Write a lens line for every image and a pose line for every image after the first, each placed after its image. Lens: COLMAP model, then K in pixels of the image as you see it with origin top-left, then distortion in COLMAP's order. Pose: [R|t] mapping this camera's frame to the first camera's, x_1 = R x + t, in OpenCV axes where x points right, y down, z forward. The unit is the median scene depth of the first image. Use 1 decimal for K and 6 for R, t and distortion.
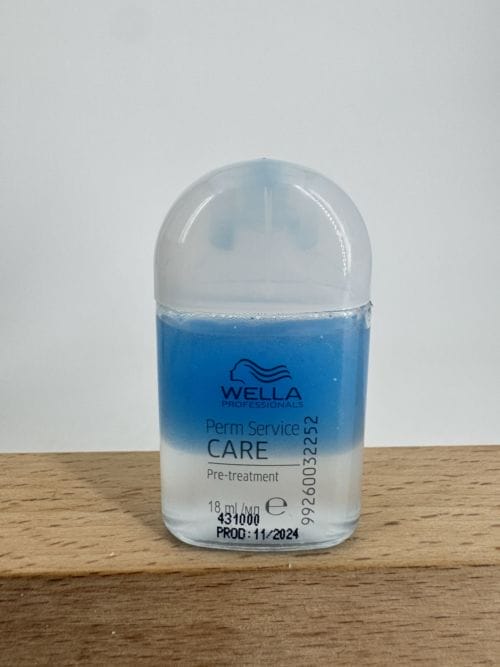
lens RADIAL K [[475.1, 0, 250.8], [0, 475.1, 230.7], [0, 0, 1]] dist [-0.000940, -0.002497]
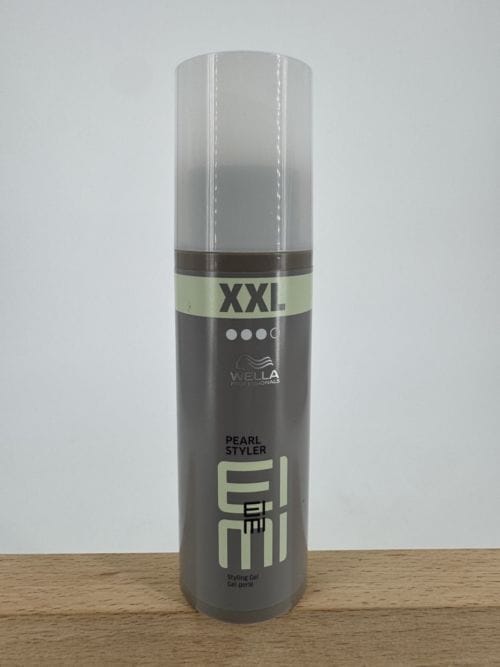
lens RADIAL K [[466.7, 0, 250.5], [0, 466.7, 286.8], [0, 0, 1]] dist [-0.000146, -0.002455]
pose [[0.999900, -0.002217, -0.013983, 0.036335], [0.001643, 0.999161, -0.040915, -0.706654], [0.014062, 0.040888, 0.999065, -1.231077]]
